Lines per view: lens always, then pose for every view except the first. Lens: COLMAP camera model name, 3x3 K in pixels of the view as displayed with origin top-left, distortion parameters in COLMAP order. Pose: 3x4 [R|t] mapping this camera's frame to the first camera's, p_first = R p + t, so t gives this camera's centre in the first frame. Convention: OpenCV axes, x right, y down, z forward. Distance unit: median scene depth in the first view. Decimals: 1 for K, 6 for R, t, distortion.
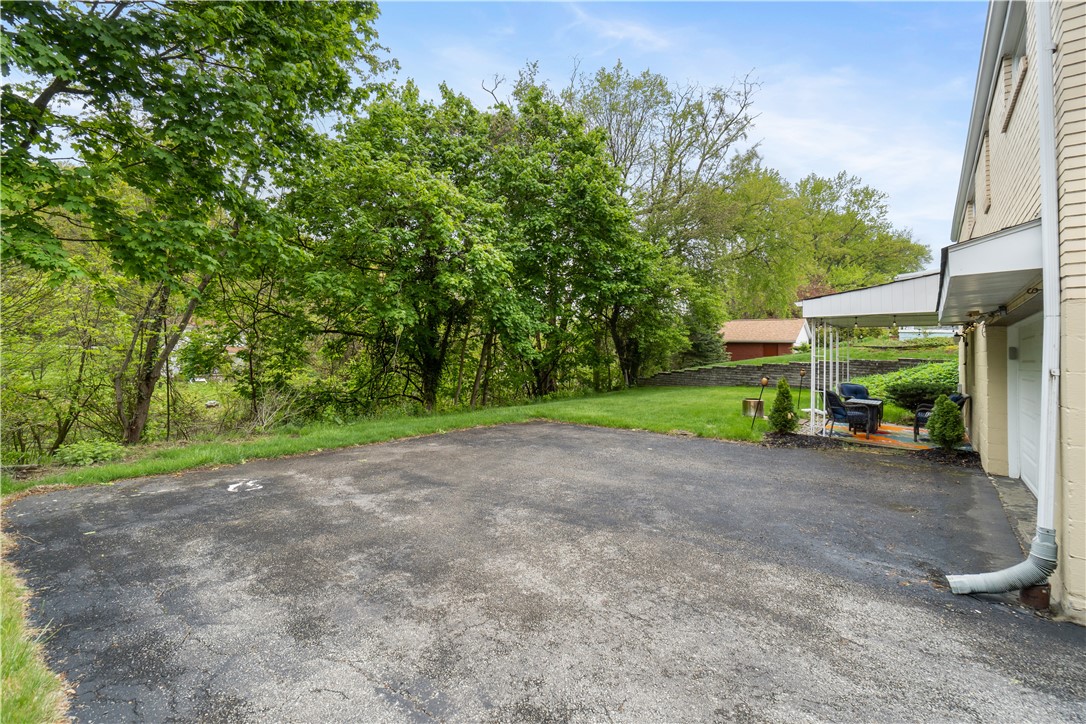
lens RADIAL K [[476.8, 0, 532.2], [0, 476.8, 331.9], [0, 0, 1]] dist [0.005120, 0.000875]
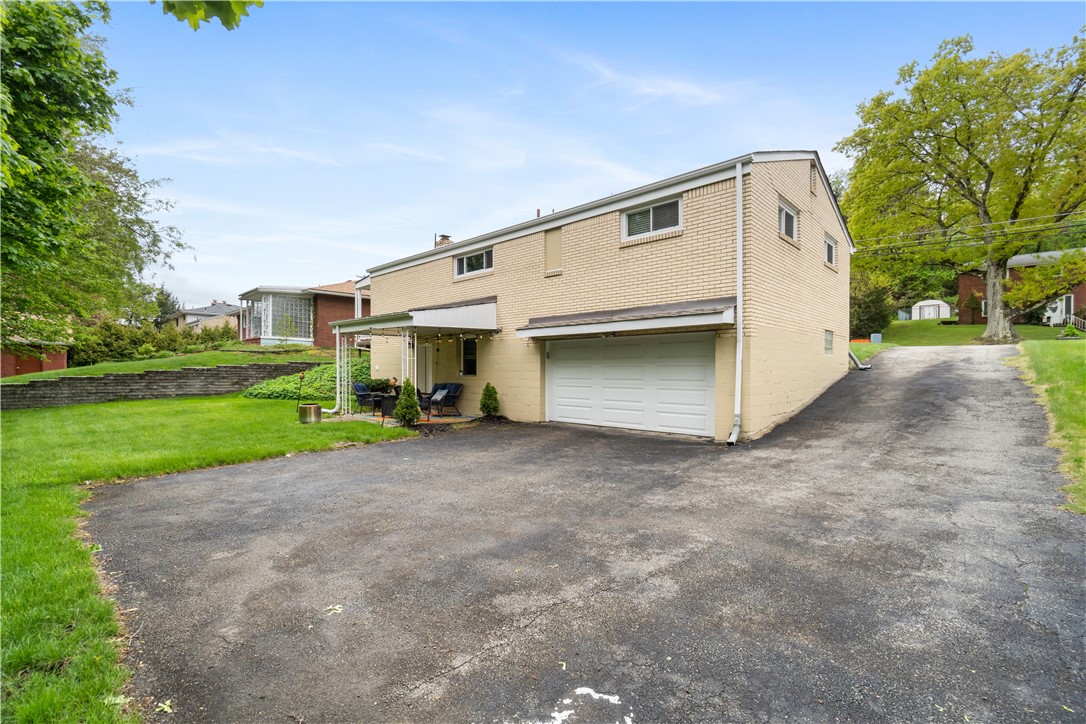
lens RADIAL K [[476.8, 0, 533.9], [0, 476.8, 367.3], [0, 0, 1]] dist [0.005120, 0.000875]
pose [[0.075224, -0.022878, 0.996904, -1.176318], [-0.039706, 0.998875, 0.025919, 0.061132], [-0.996376, -0.041533, 0.074231, 1.253999]]
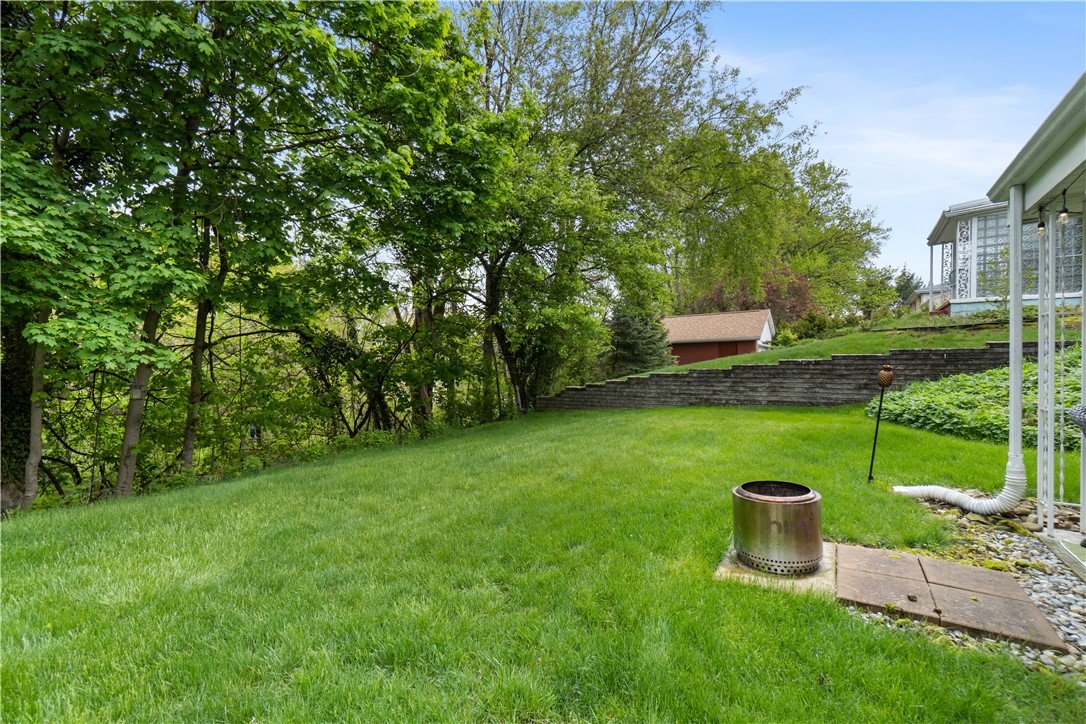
lens RADIAL K [[476.8, 0, 539.9], [0, 476.8, 368.6], [0, 0, 1]] dist [0.005120, 0.000875]
pose [[0.992700, -0.039145, 0.114081, 0.812447], [0.034366, 0.998460, 0.043556, 0.163075], [-0.115611, -0.039317, 0.992516, 1.985609]]
